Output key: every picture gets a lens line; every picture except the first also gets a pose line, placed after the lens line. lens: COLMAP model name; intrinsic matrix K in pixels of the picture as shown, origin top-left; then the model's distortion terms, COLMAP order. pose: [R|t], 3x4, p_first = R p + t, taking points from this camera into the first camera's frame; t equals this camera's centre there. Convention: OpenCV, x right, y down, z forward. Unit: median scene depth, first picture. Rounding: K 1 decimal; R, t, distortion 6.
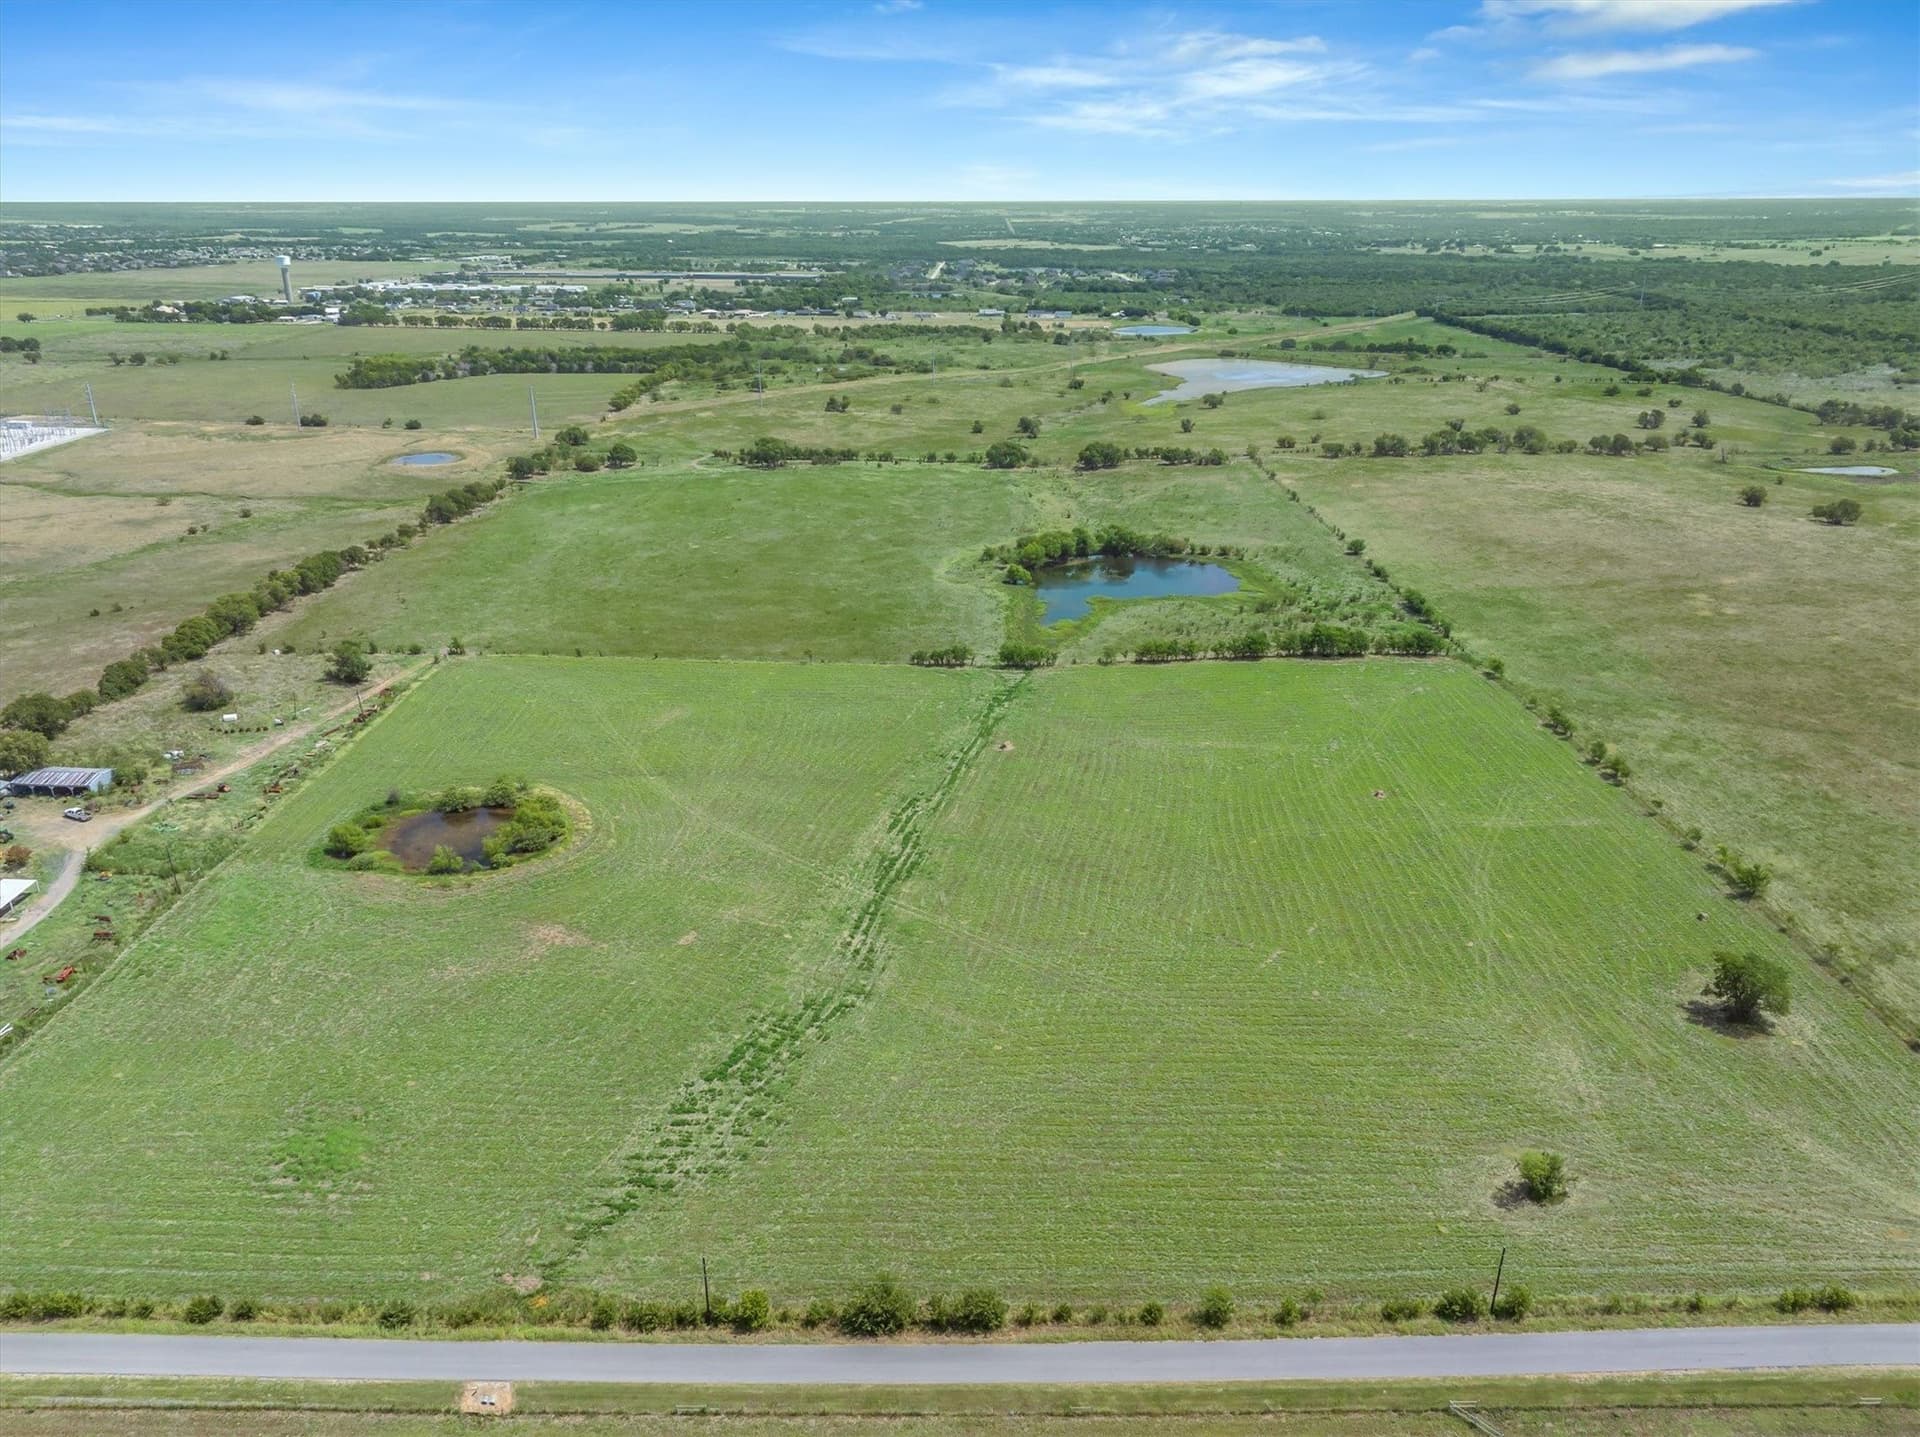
lens RADIAL K [[1318.3, 0, 973.5], [0, 1318.3, 722.1], [0, 0, 1]] dist [-0.007123, -0.018895]
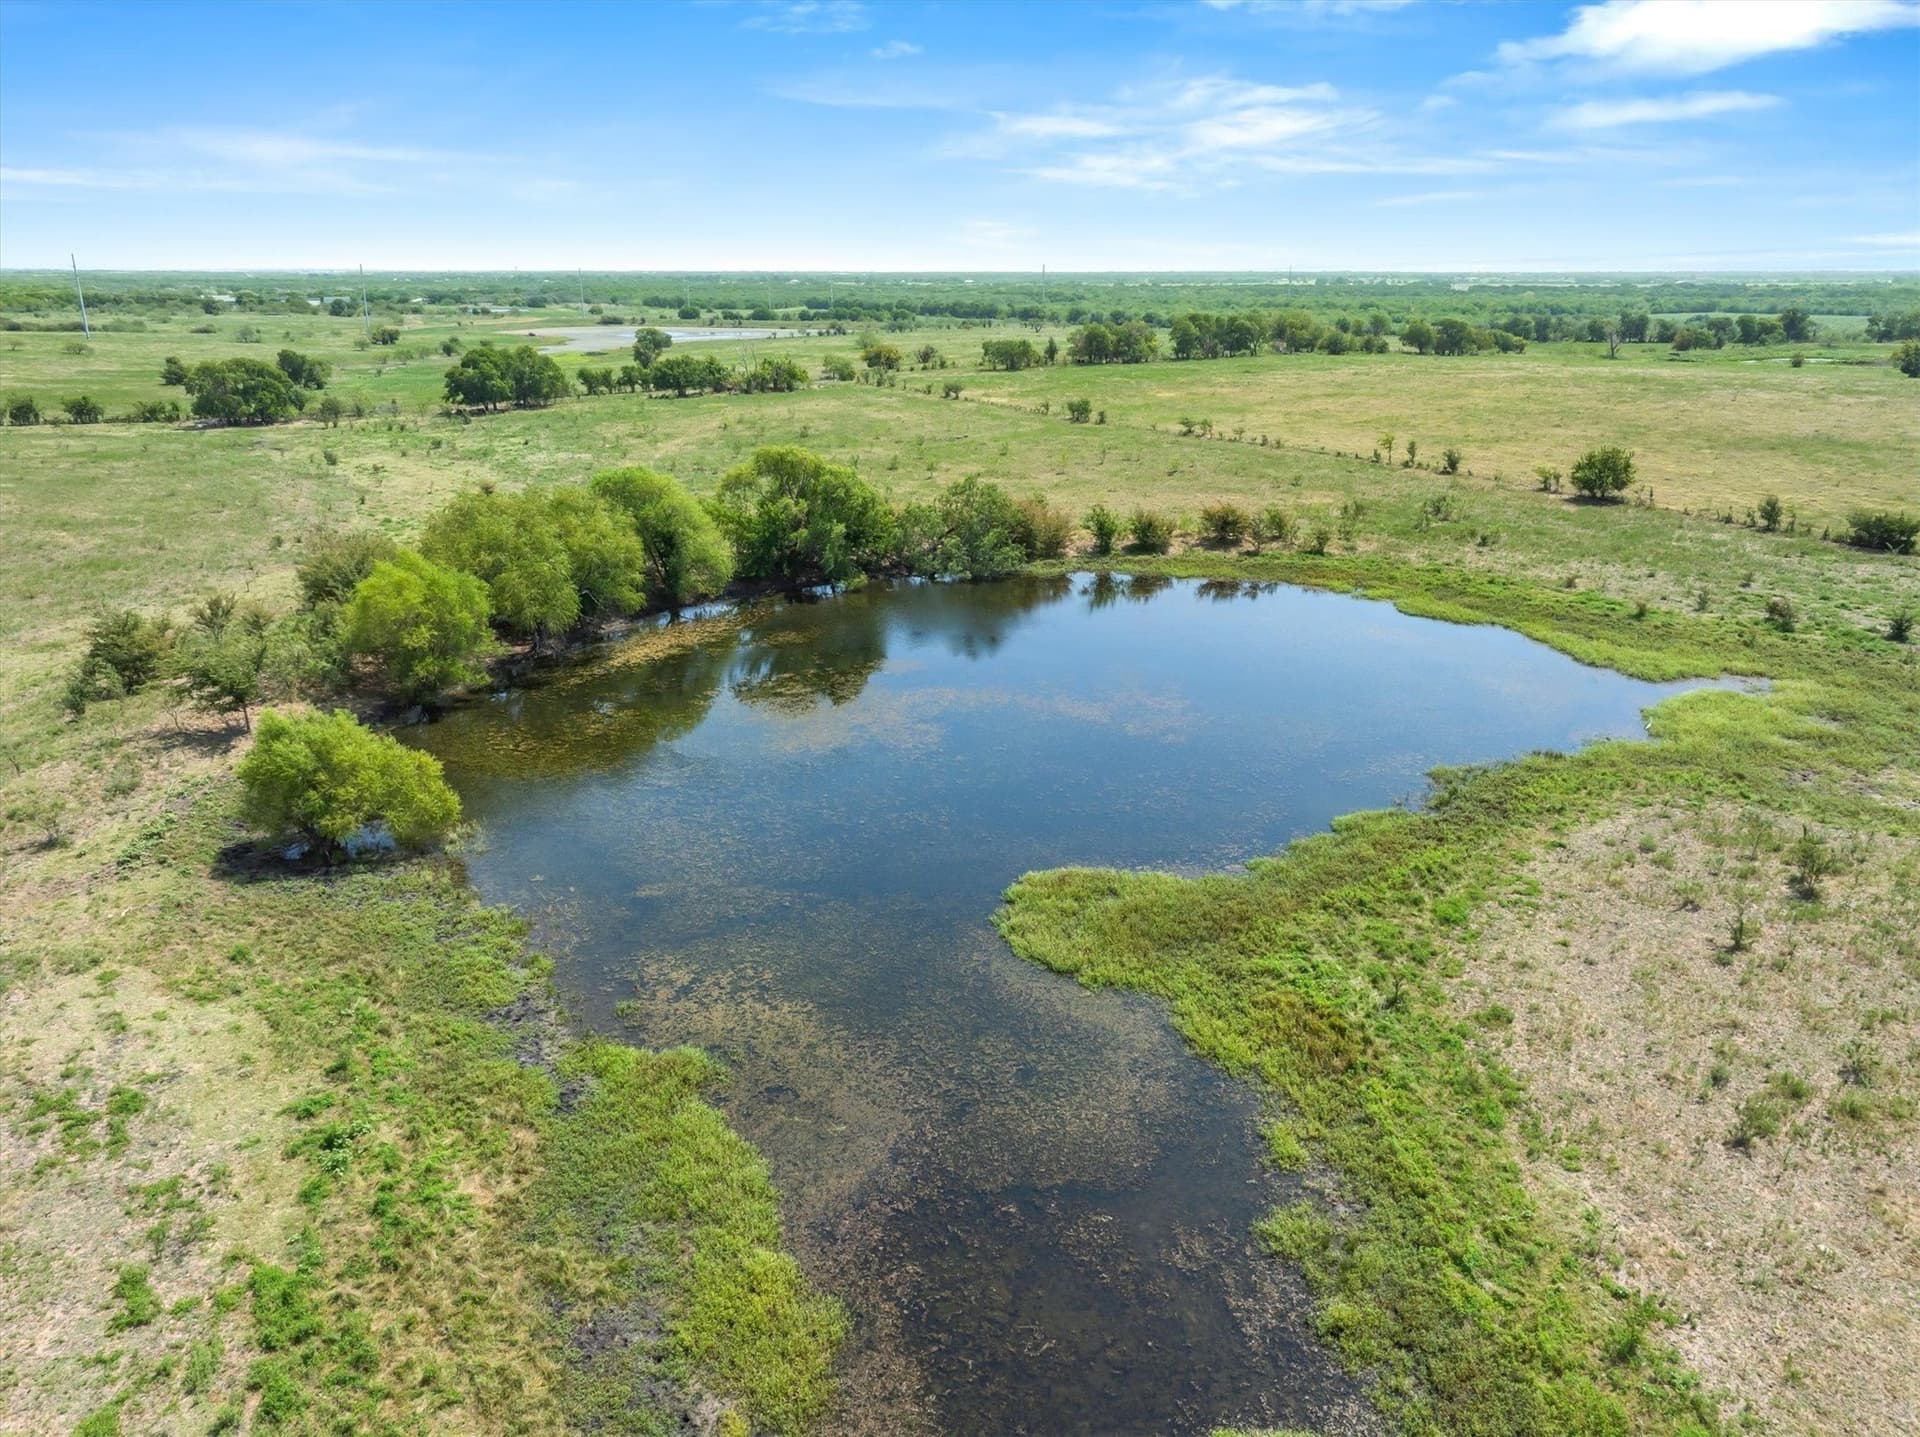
lens RADIAL K [[1332.2, 0, 1013.0], [0, 1332.2, 719.0], [0, 0, 1]] dist [0.031929, -0.002466]
pose [[0.868120, -0.149571, 0.473283, 0.027576], [0.168113, 0.985763, 0.003169, -0.100497], [-0.467018, 0.076813, 0.880905, 0.791082]]
